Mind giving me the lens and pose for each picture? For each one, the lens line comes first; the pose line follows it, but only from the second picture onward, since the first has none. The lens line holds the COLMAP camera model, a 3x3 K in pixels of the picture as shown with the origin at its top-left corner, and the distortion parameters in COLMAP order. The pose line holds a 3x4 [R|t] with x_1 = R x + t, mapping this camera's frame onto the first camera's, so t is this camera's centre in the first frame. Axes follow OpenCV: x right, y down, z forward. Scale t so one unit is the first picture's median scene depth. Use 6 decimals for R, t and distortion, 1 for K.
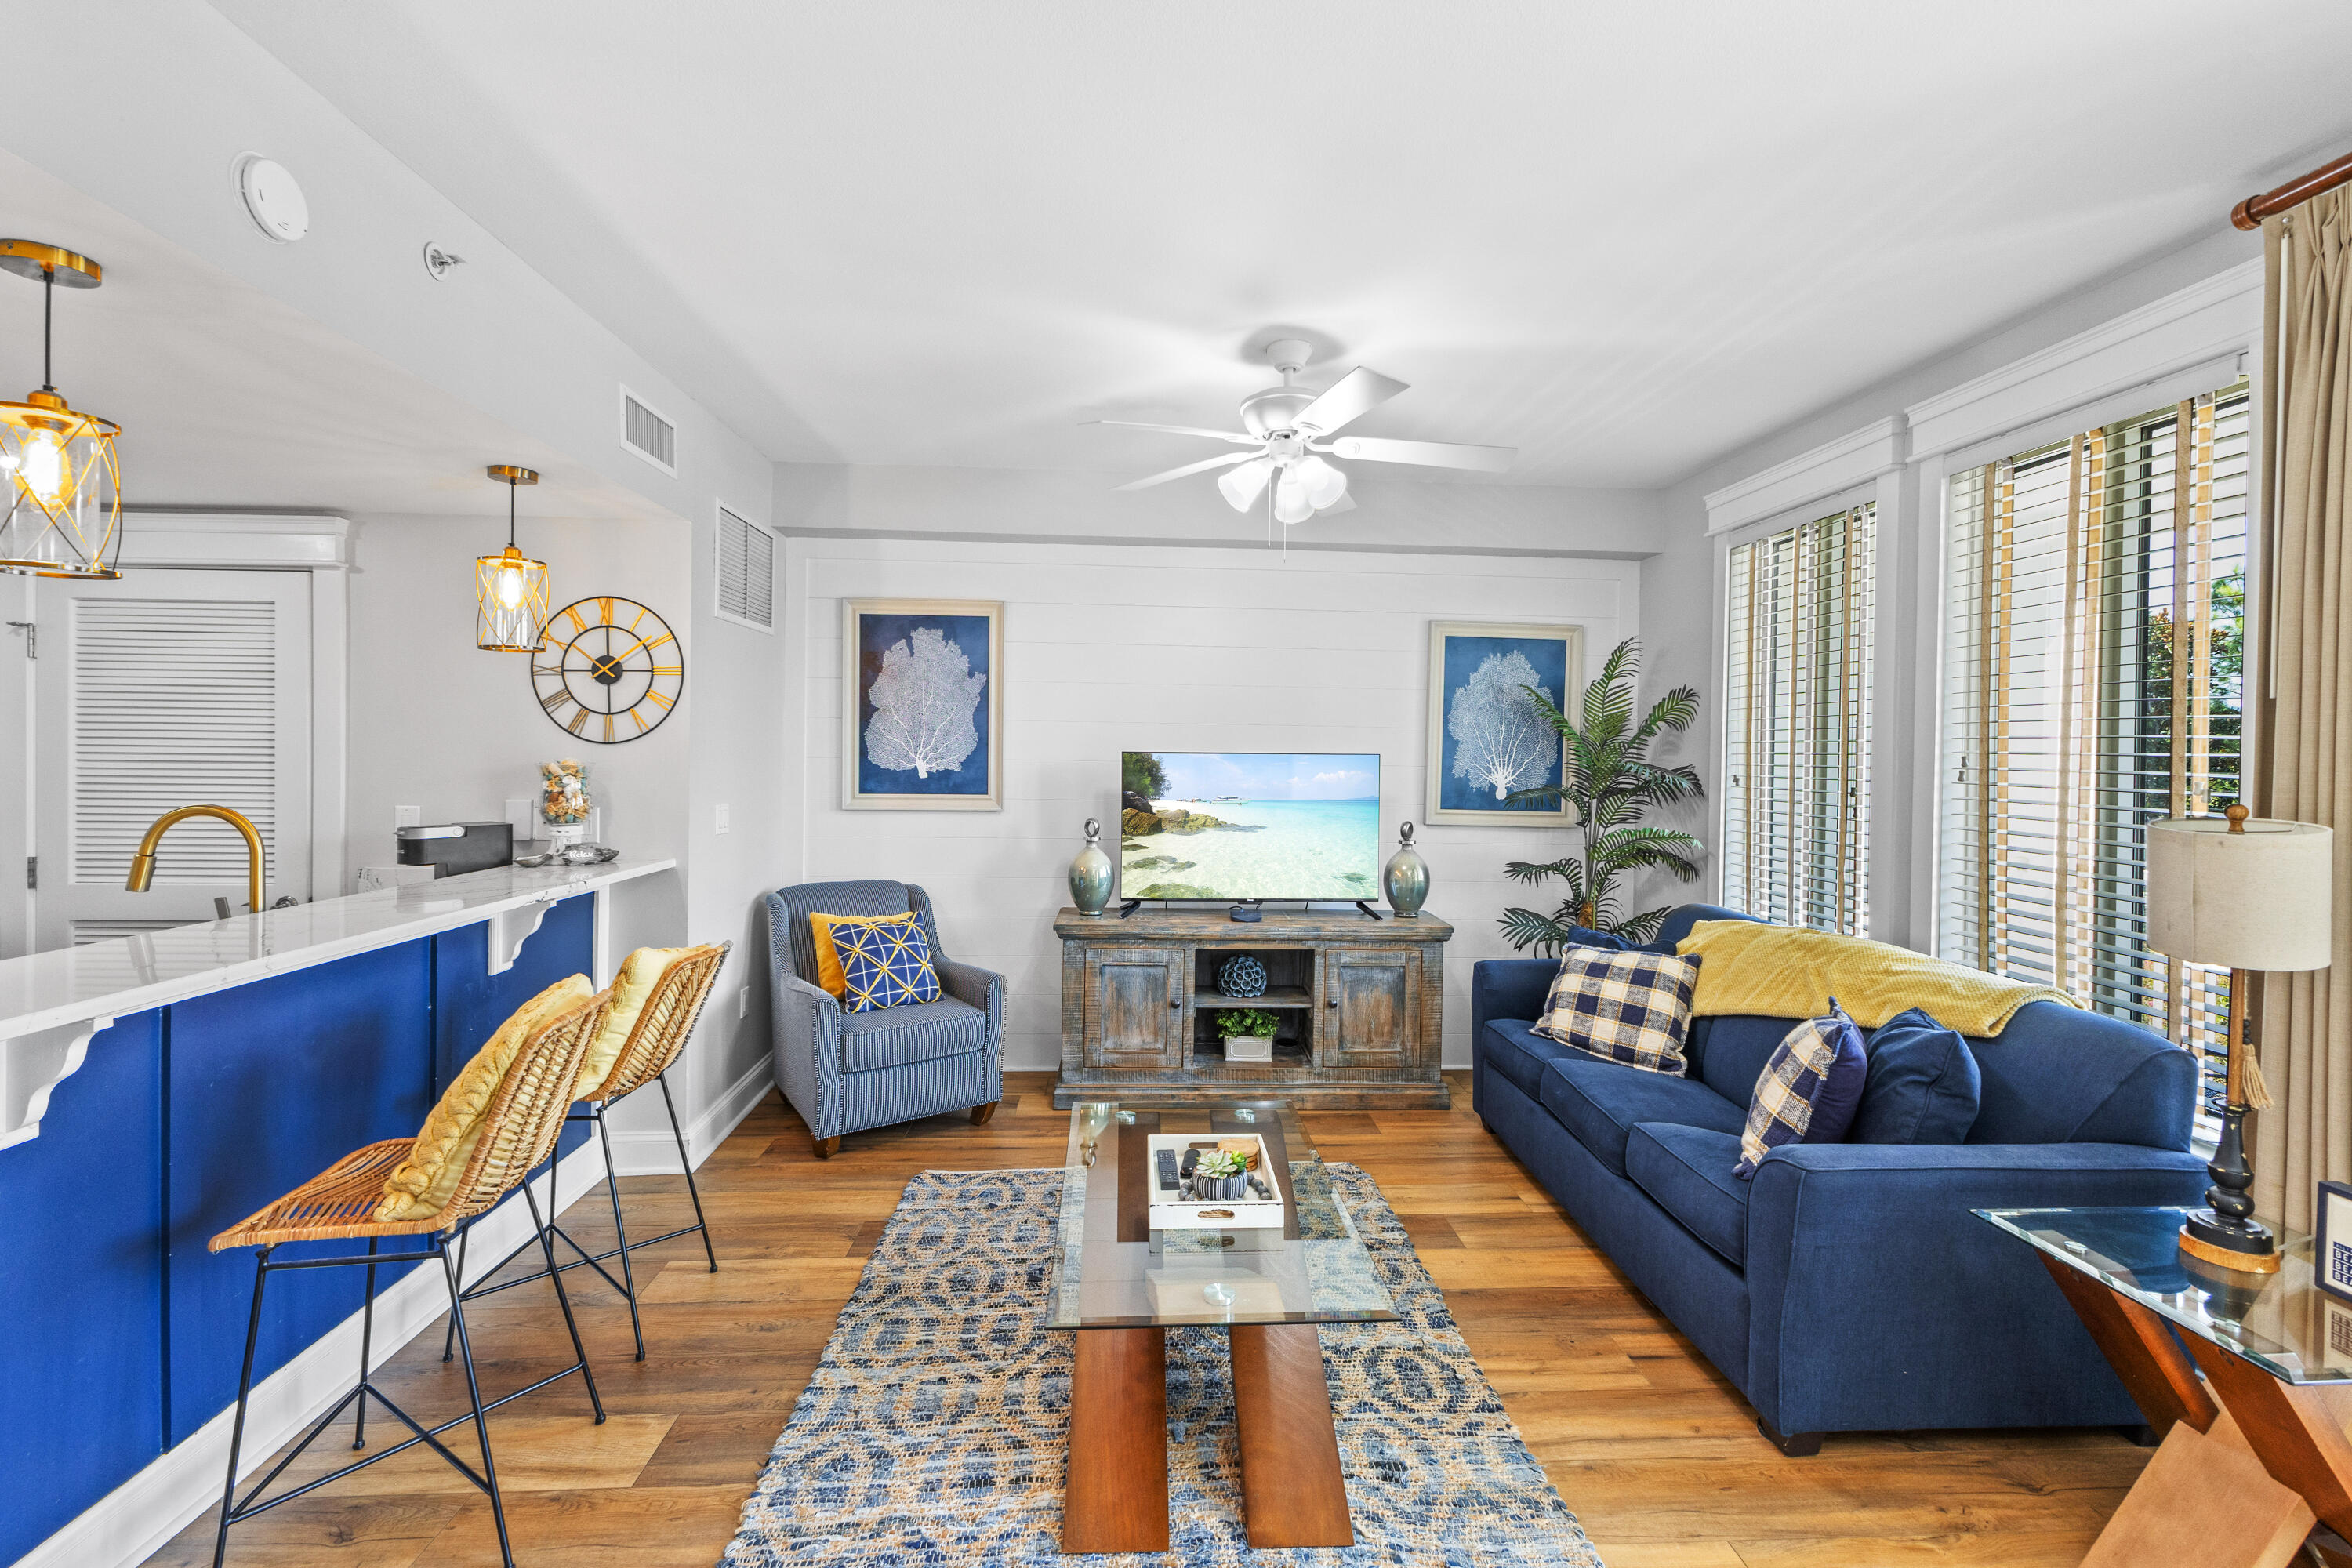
lens RADIAL K [[1025.7, 0, 1180.1], [0, 1025.7, 768.3], [0, 0, 1]] dist [0.004143, 0.000081]
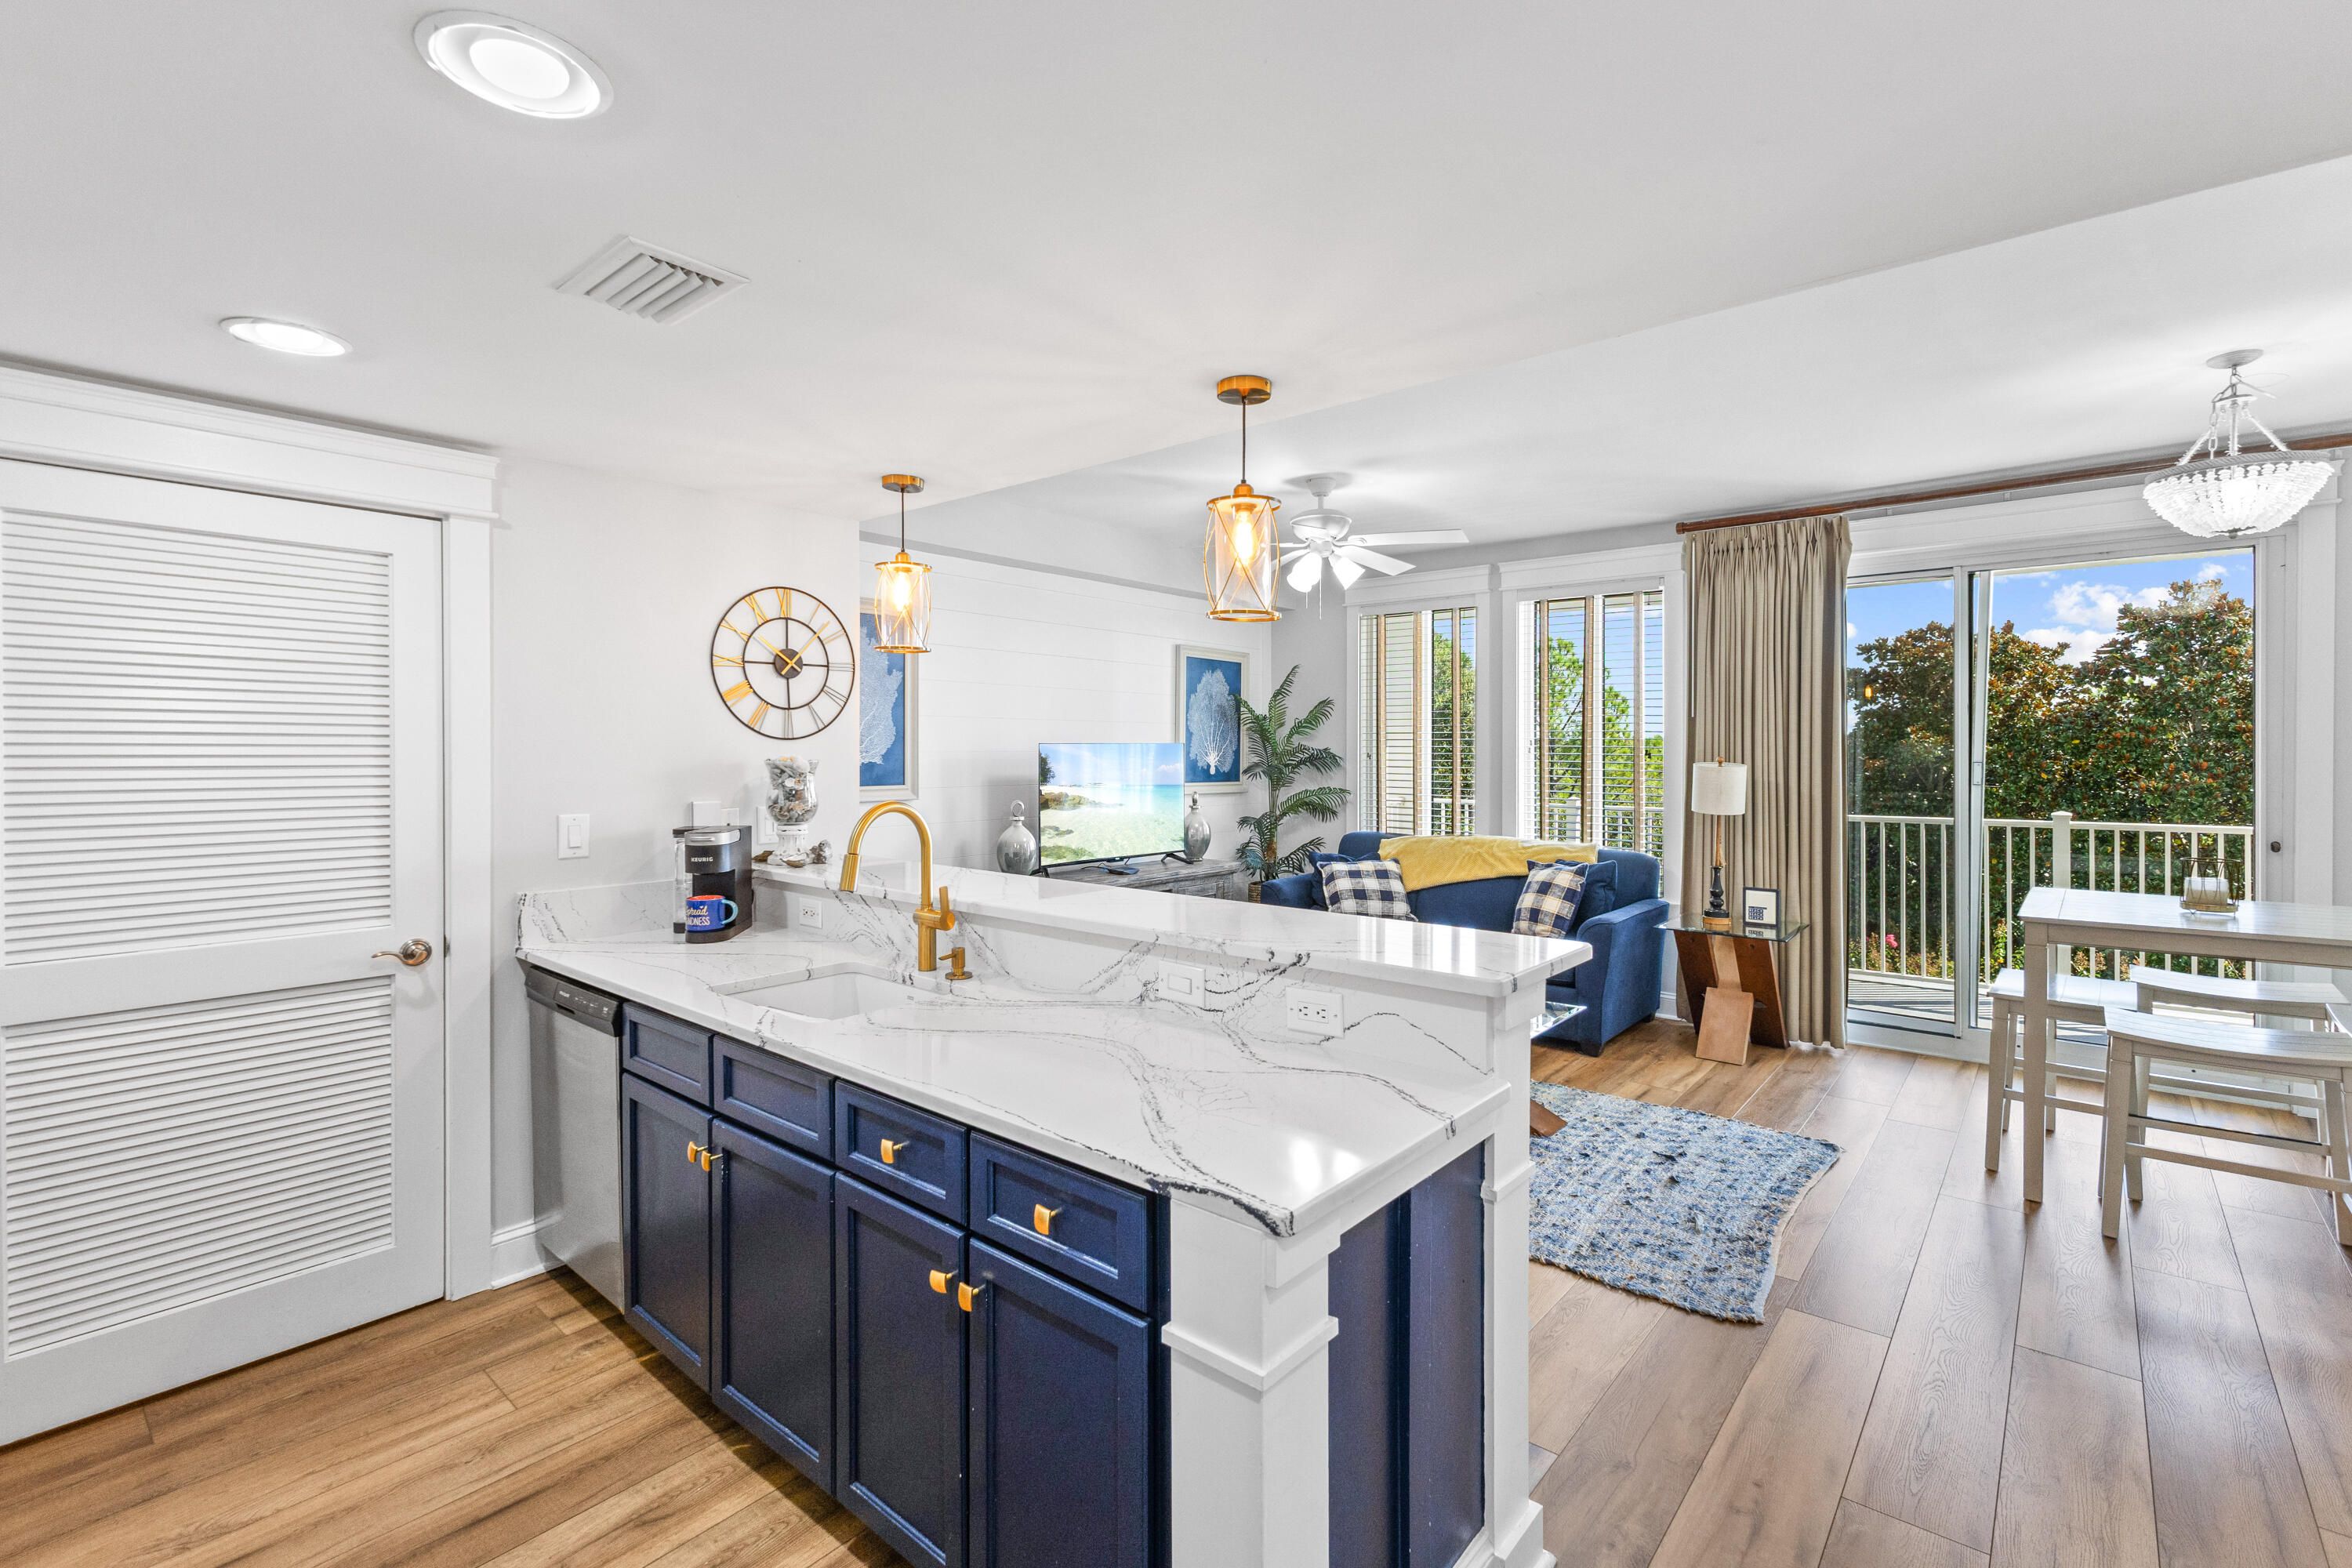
lens RADIAL K [[1025.7, 0, 1192.0], [0, 1025.7, 772.1], [0, 0, 1]] dist [0.004143, 0.000081]
pose [[0.699602, -0.029340, 0.713930, -0.786693], [0.018325, 0.999565, 0.023122, -0.006696], [-0.714298, -0.003093, 0.699835, 0.038592]]
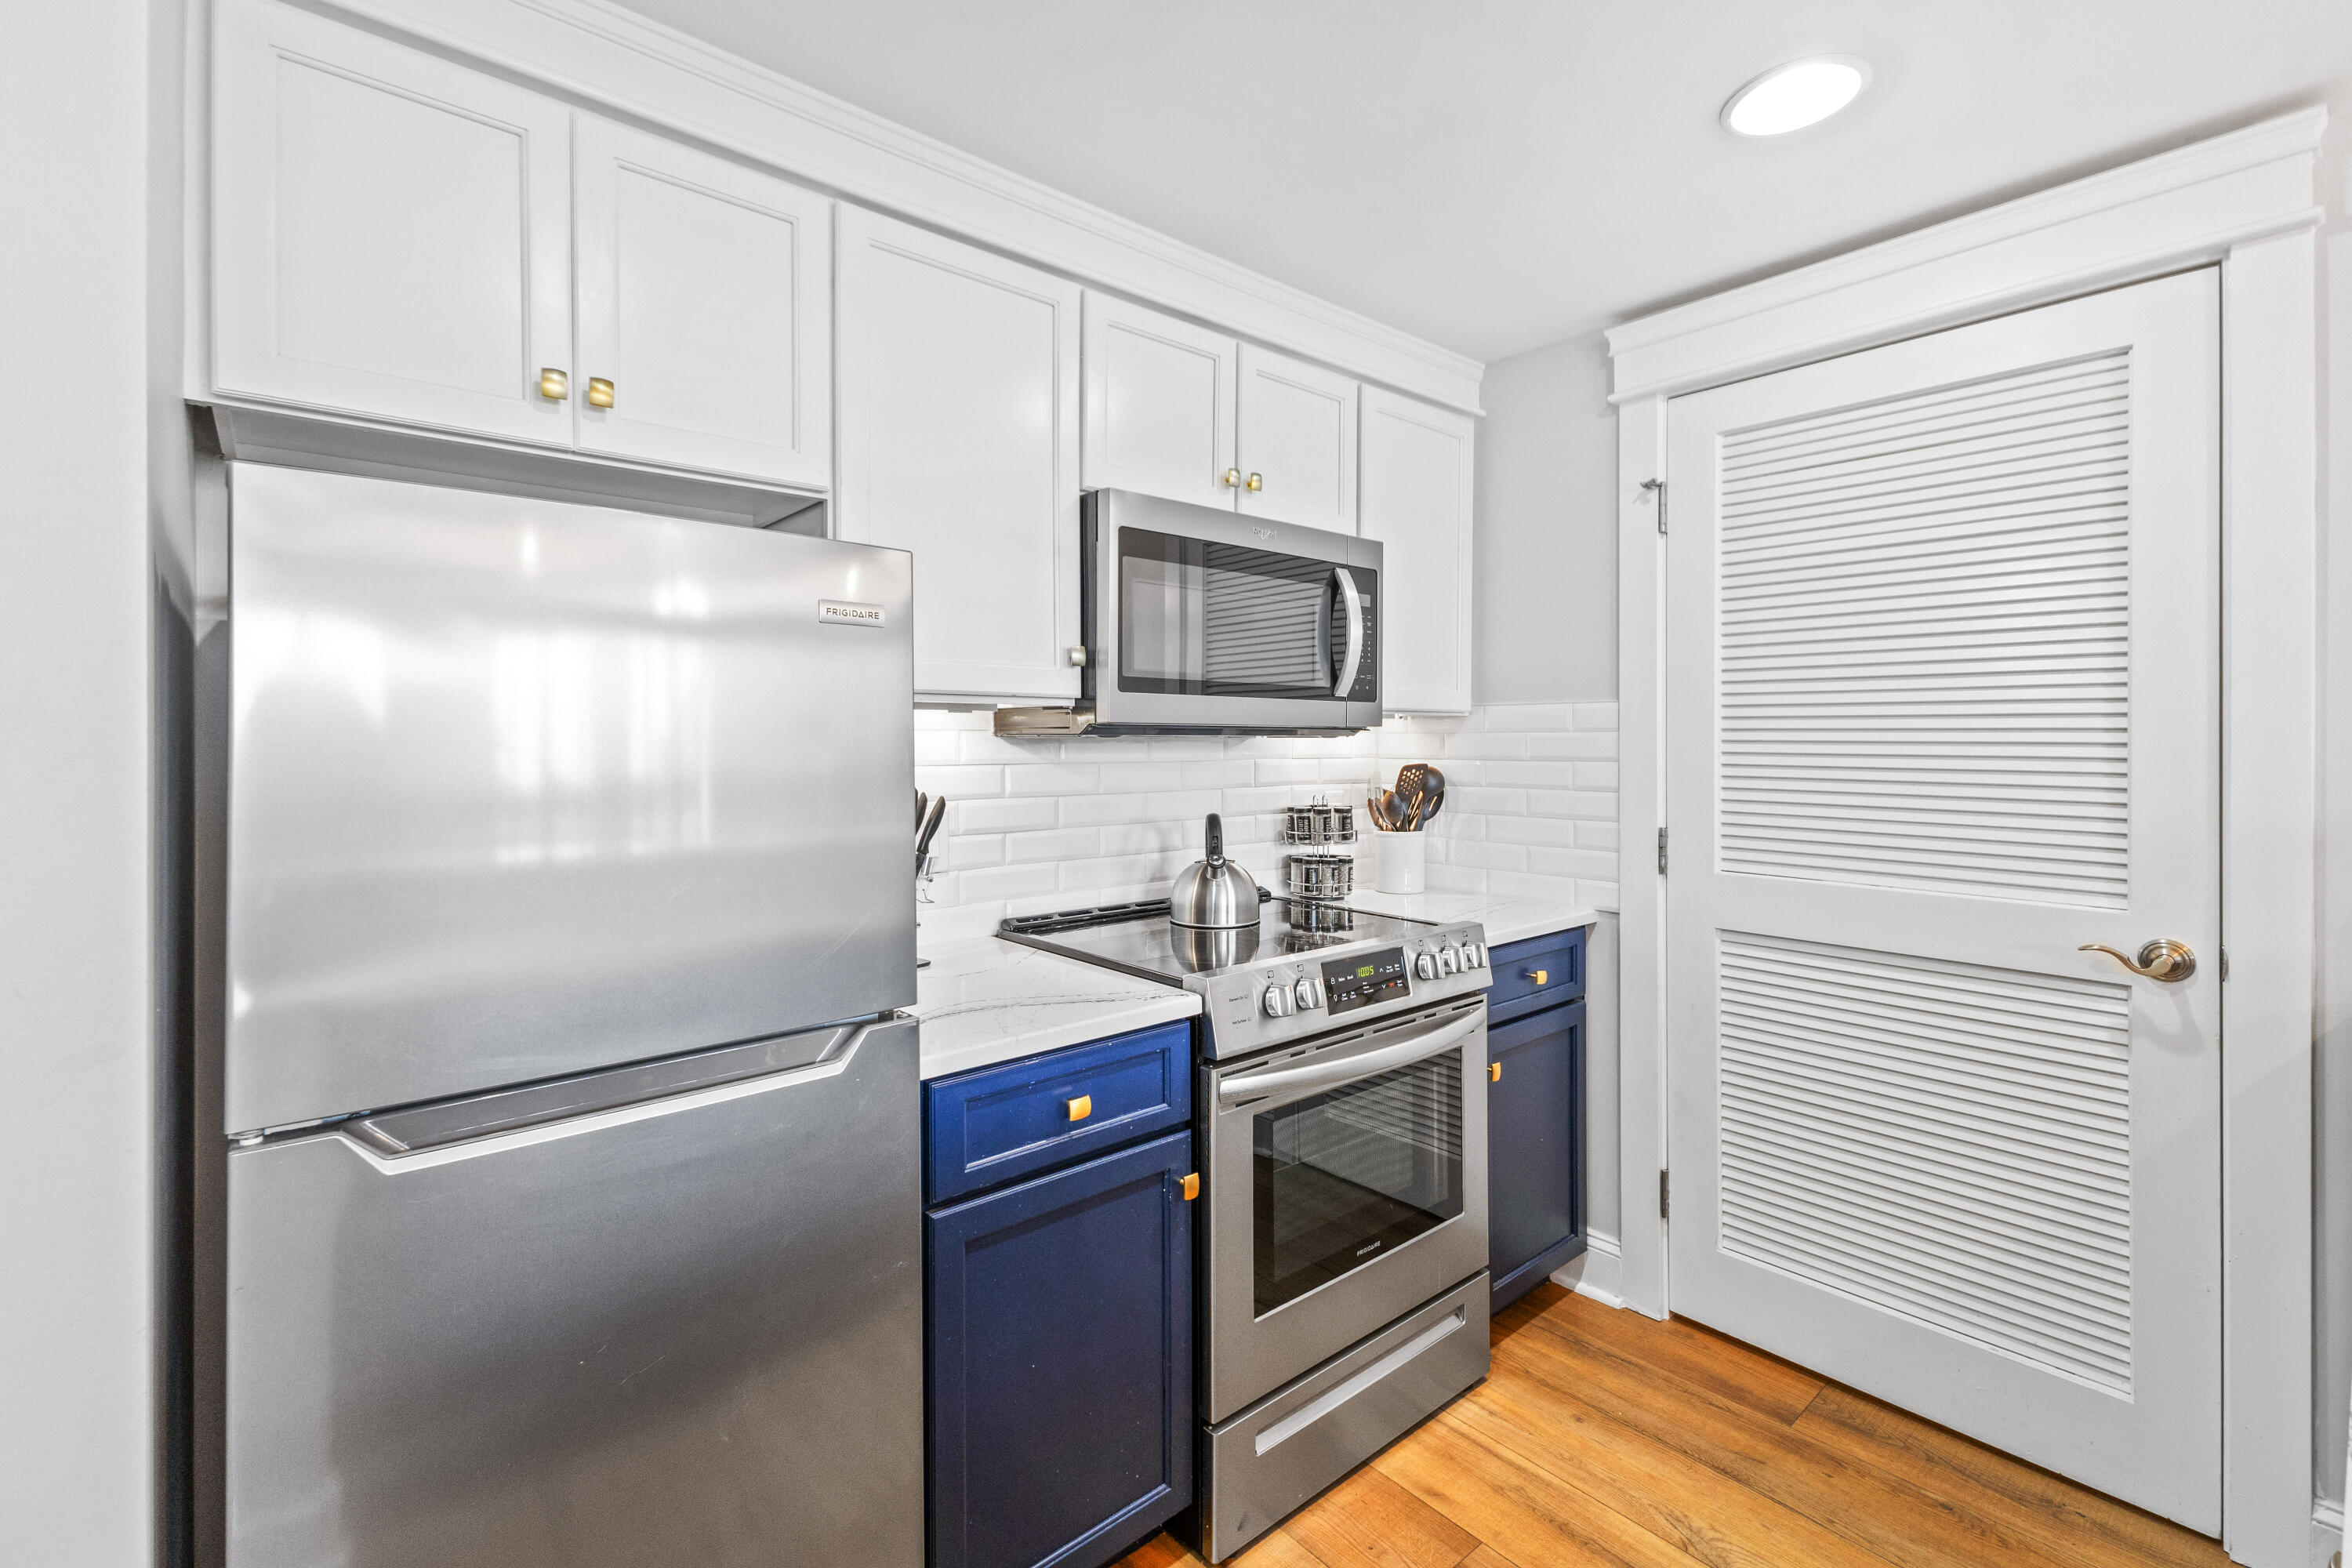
lens RADIAL K [[1025.7, 0, 1139.3], [0, 1025.7, 724.5], [0, 0, 1]] dist [0.004143, 0.000081]
pose [[0.591839, -0.017055, -0.805876, -0.591796], [0.001808, 0.999802, -0.019832, 0.023760], [0.806054, 0.010280, 0.591753, 0.250028]]
